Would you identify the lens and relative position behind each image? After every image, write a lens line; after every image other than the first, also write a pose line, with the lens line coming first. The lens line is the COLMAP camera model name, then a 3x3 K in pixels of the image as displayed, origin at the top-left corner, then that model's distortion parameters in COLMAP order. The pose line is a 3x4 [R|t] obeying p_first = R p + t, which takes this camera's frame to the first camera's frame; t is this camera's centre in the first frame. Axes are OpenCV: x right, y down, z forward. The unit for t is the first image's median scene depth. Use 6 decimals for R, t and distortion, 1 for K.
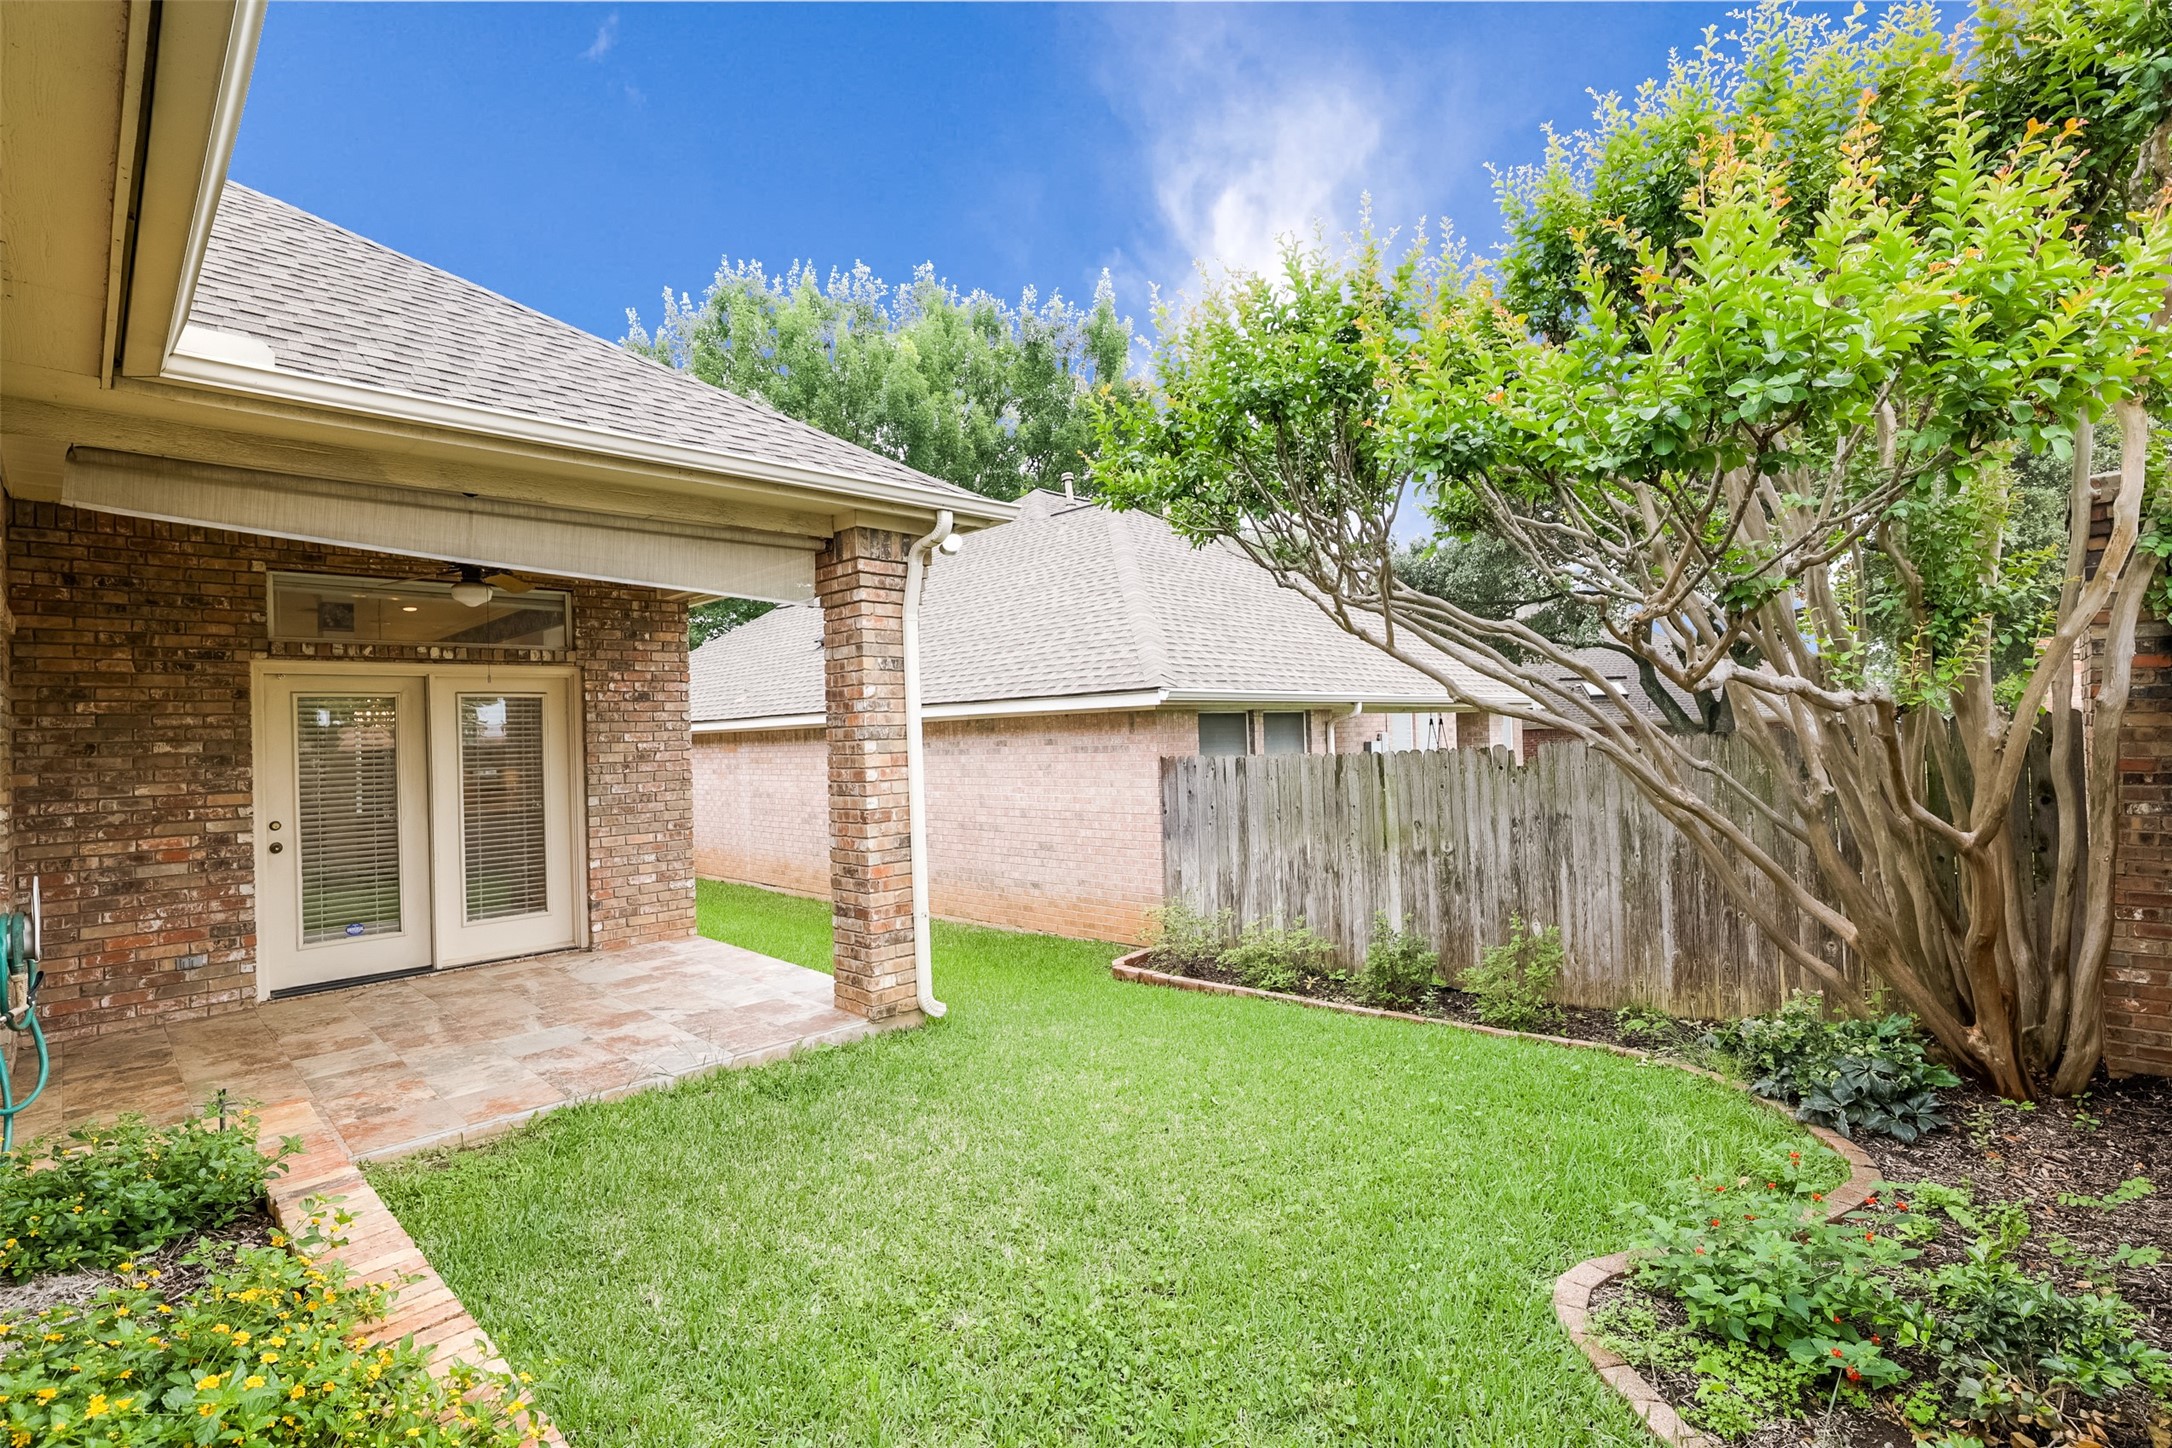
lens RADIAL K [[1036.5, 0, 1086.8], [0, 1036.5, 735.5], [0, 0, 1]] dist [0.001238, 0.000496]
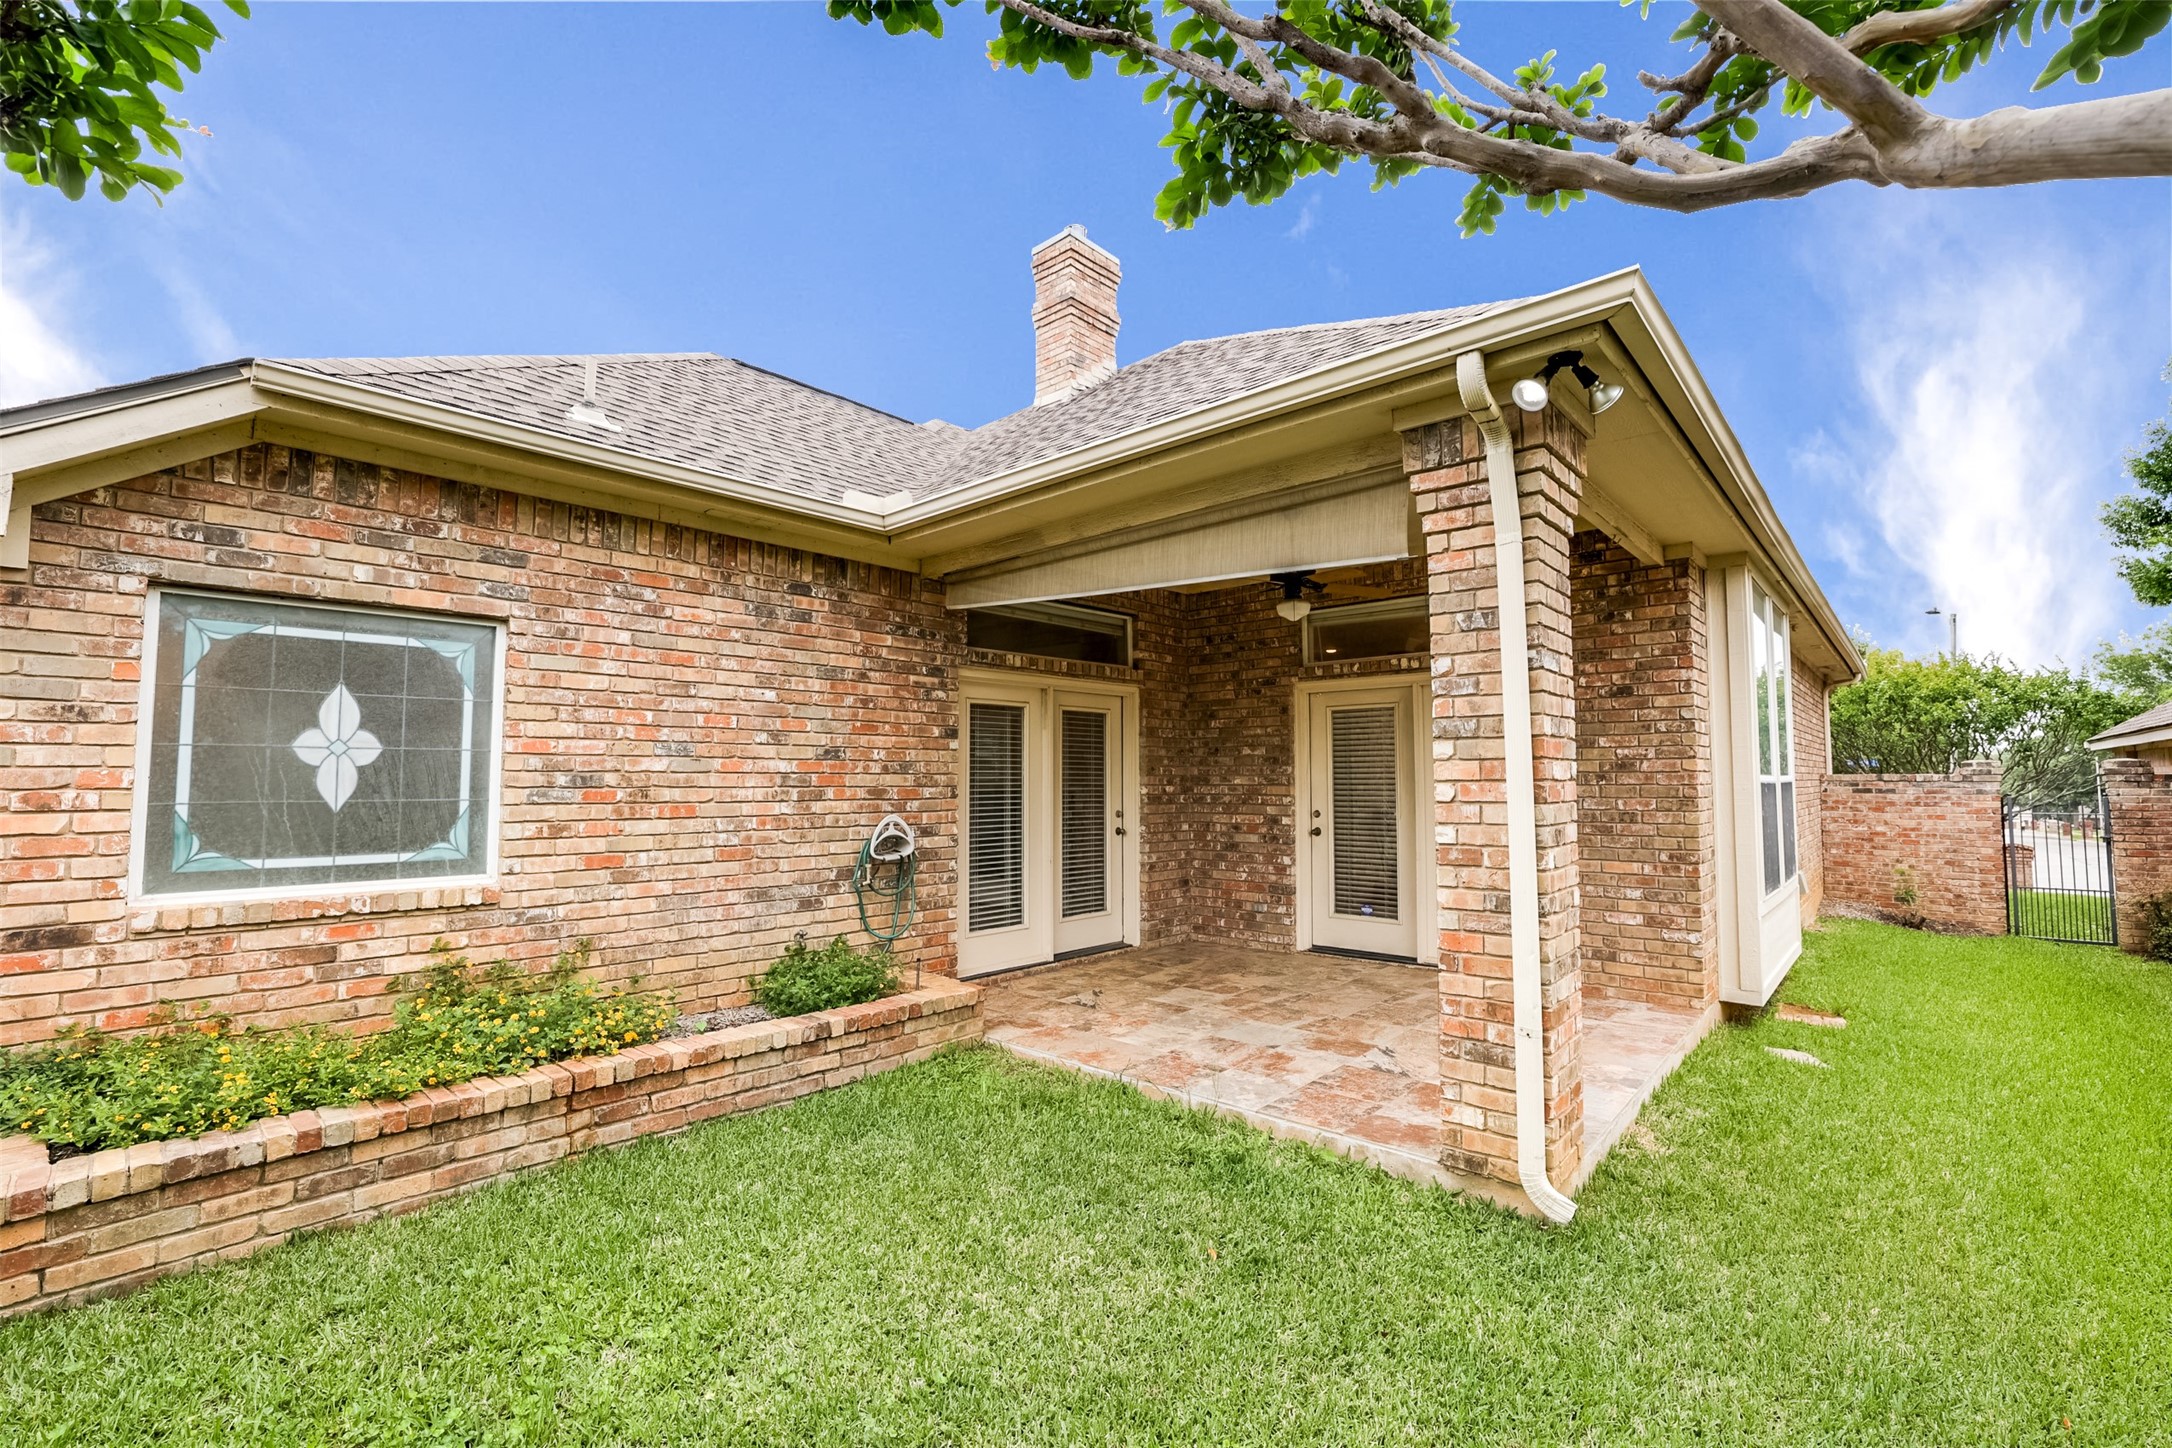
lens RADIAL K [[955.3, 0, 1083.1], [0, 955.3, 728.6], [0, 0, 1]] dist [-0.051705, 0.018718]
pose [[0.004658, -0.022931, -0.999726, 0.391214], [-0.000551, 0.999737, -0.022934, 0.011237], [0.999989, 0.000658, 0.004644, 0.754848]]
